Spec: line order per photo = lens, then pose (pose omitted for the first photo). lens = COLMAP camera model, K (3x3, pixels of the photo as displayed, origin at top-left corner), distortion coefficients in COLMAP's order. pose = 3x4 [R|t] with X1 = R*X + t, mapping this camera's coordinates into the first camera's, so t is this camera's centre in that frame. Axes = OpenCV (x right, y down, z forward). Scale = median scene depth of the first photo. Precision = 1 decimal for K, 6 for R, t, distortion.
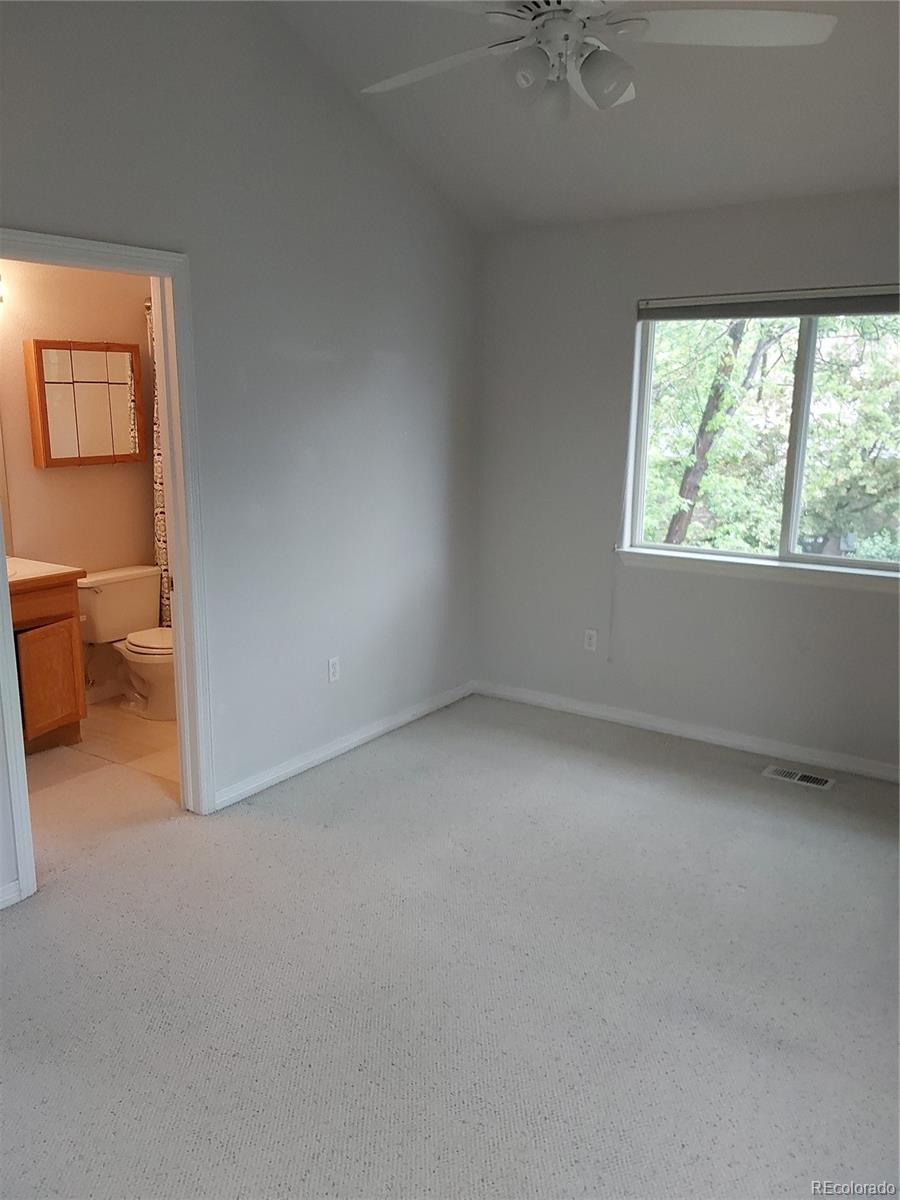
lens RADIAL K [[963.6, 0, 450.0], [0, 963.6, 600.0], [0, 0, 1]] dist [0.091665, -0.123923]
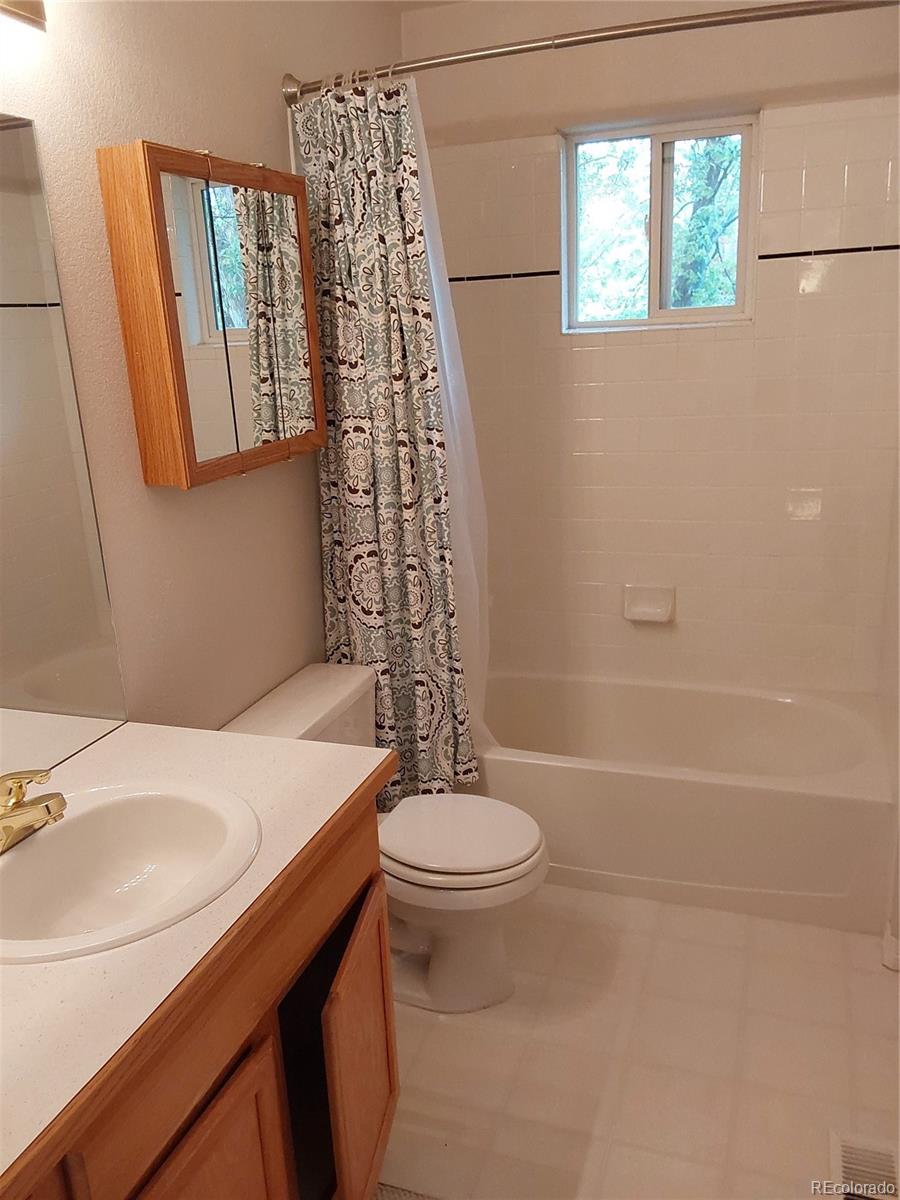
lens RADIAL K [[963.6, 0, 450.0], [0, 963.6, 600.0], [0, 0, 1]] dist [0.091665, -0.123923]
pose [[0.961016, -0.124829, 0.246710, -0.177376], [0.107598, 0.990792, 0.082185, -0.047895], [-0.254698, -0.052436, 0.965598, 0.253659]]
